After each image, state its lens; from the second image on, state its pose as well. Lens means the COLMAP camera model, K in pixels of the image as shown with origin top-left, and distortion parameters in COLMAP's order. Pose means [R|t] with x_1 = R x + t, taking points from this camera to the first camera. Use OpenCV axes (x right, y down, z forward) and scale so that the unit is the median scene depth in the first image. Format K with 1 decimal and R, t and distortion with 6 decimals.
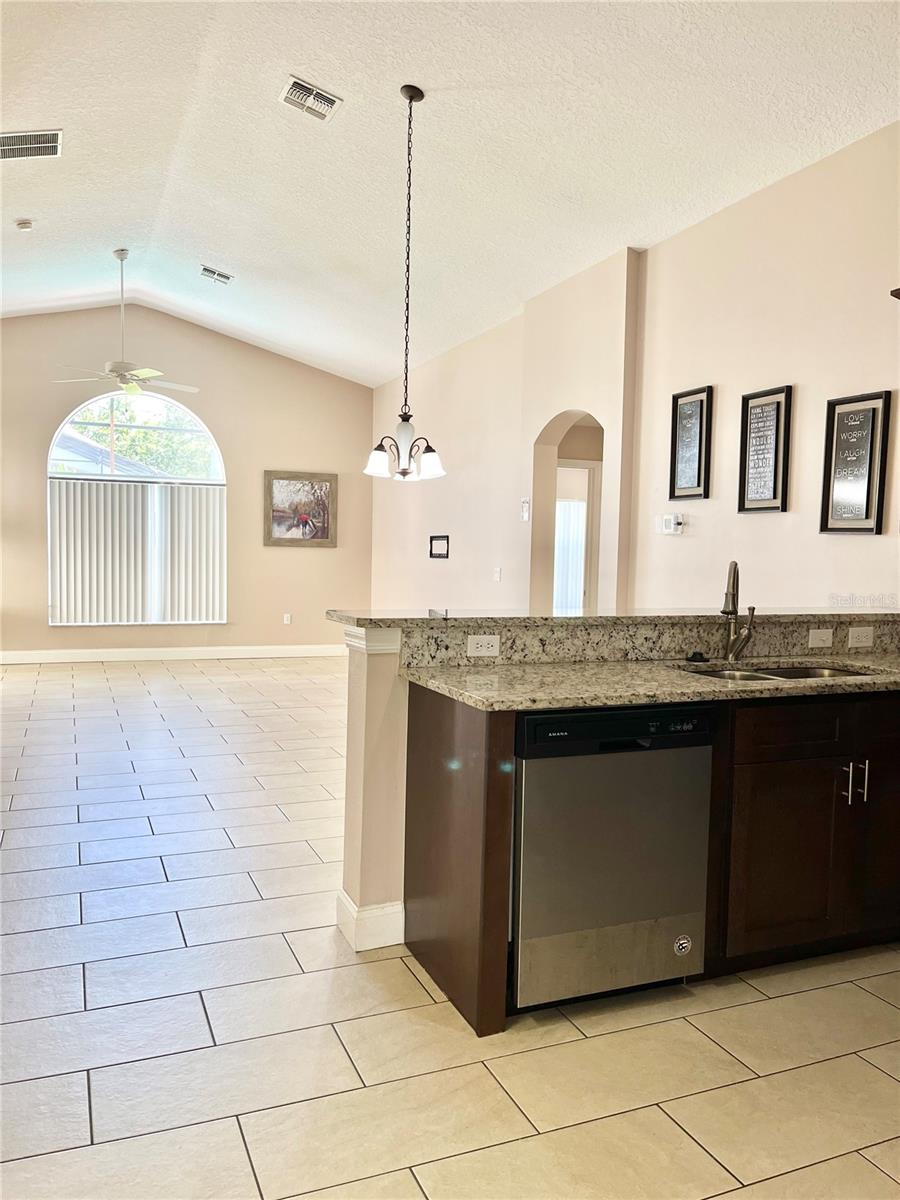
lens RADIAL K [[900.2, 0, 447.3], [0, 900.2, 605.8], [0, 0, 1]] dist [0.038943, -0.026894]
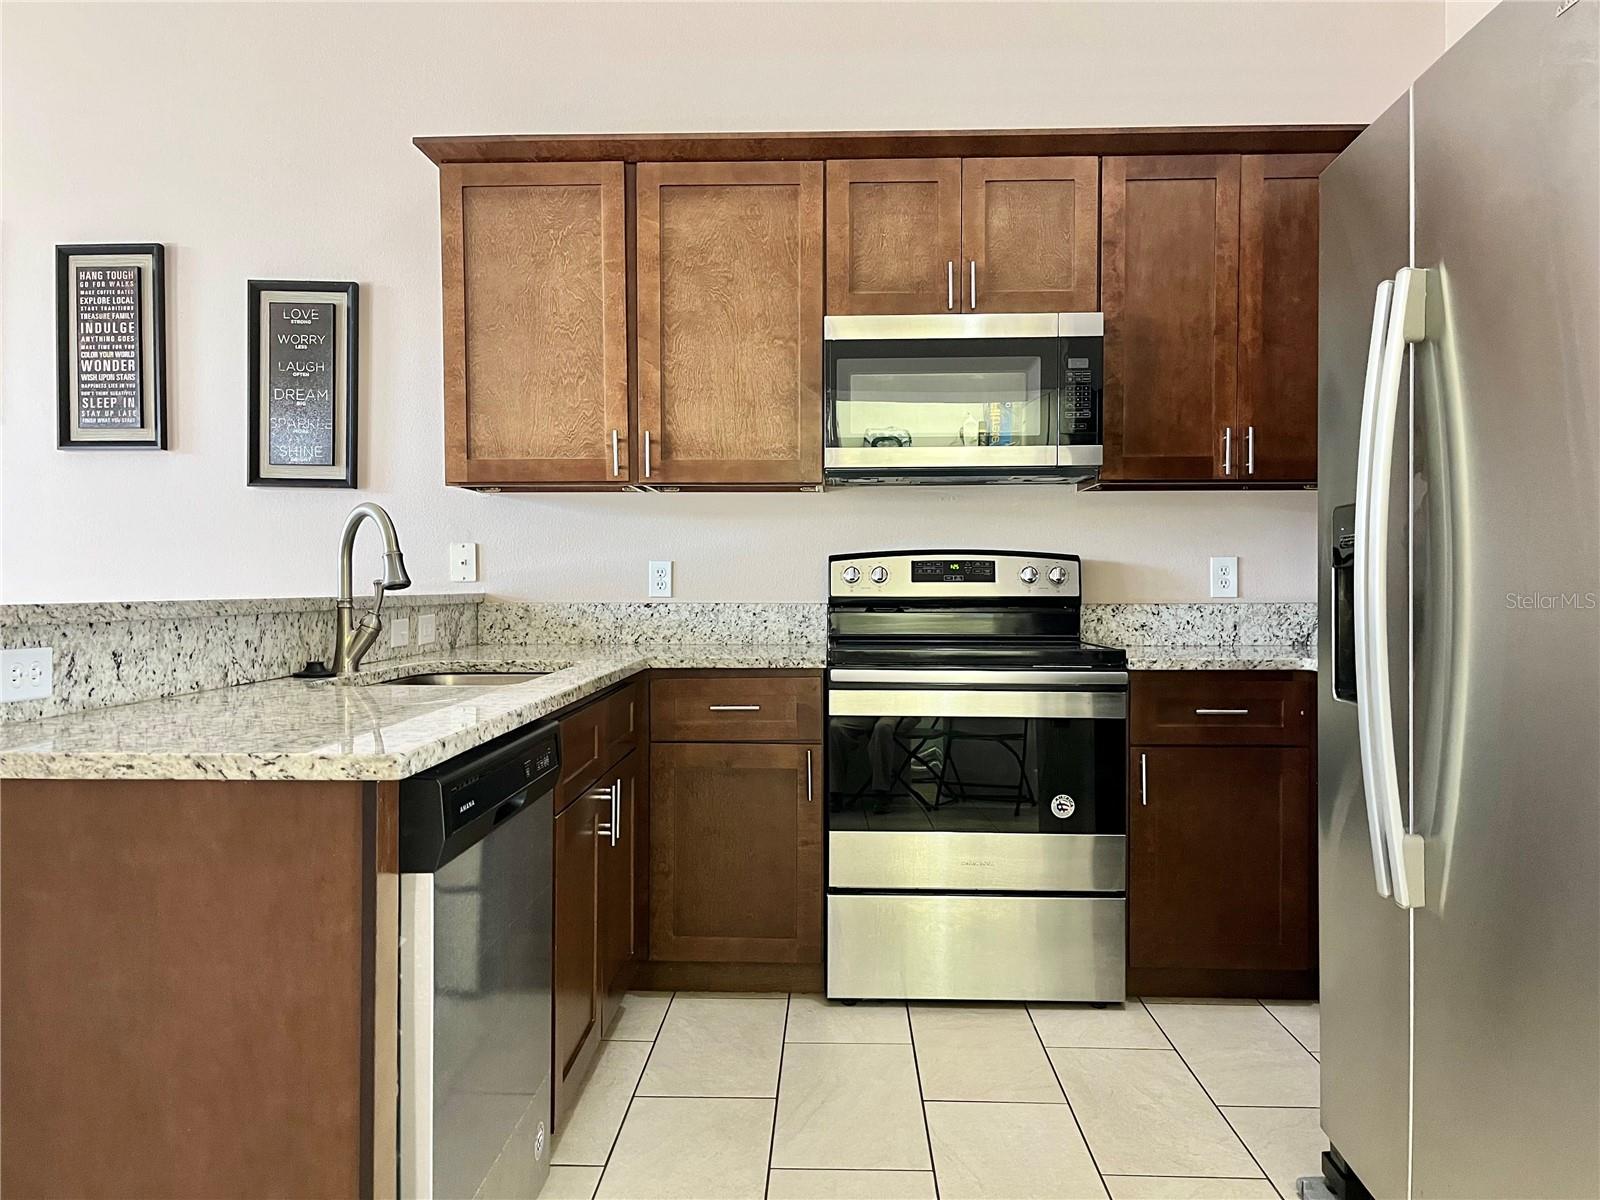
lens RADIAL K [[1200.2, 0, 802.1], [0, 1200.2, 597.5], [0, 0, 1]] dist [0.038943, -0.026894]
pose [[0.414472, -0.033154, 0.909458, -0.290523], [0.064753, 0.997878, 0.006867, 0.026224], [-0.907756, 0.056044, 0.415739, 0.407888]]
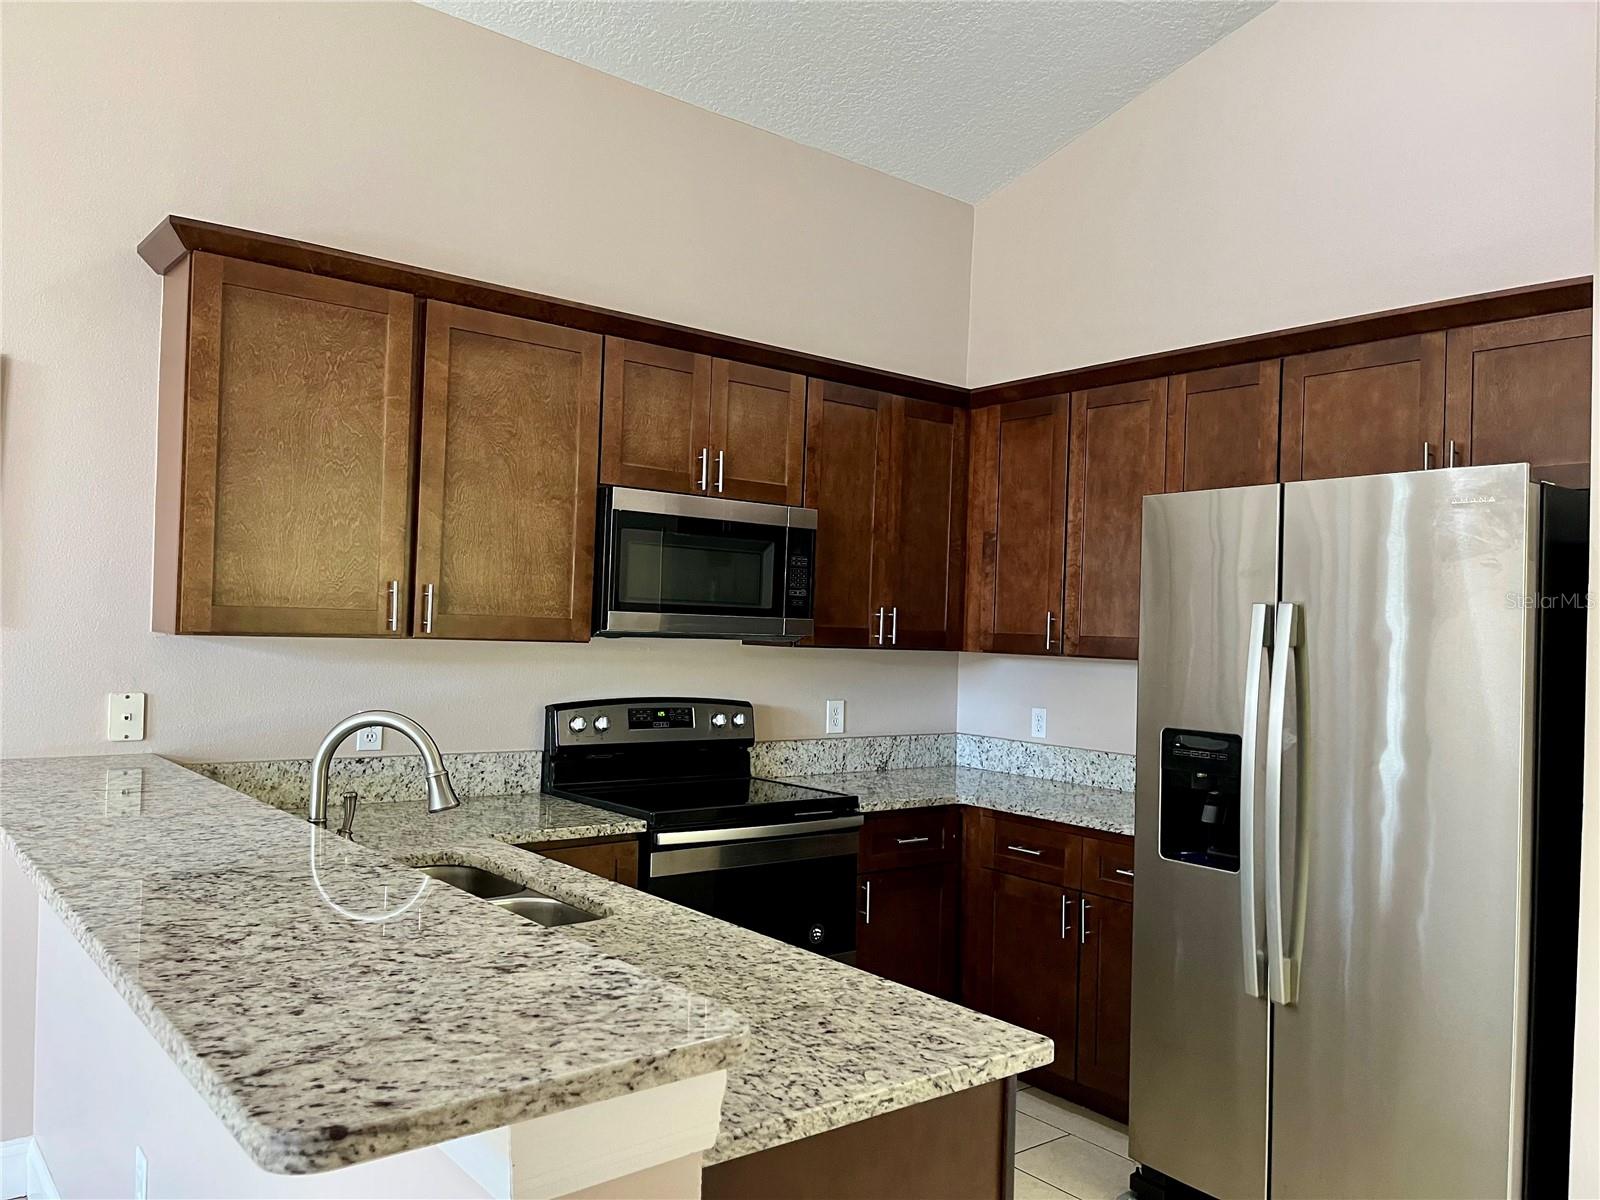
lens RADIAL K [[1200.2, 0, 805.5], [0, 1200.2, 591.0], [0, 0, 1]] dist [0.038943, -0.026894]
pose [[-0.275224, 0.000109, 0.961380, -0.441262], [0.018550, 0.999814, 0.005197, -0.135656], [-0.961201, 0.019264, -0.275175, 1.016172]]
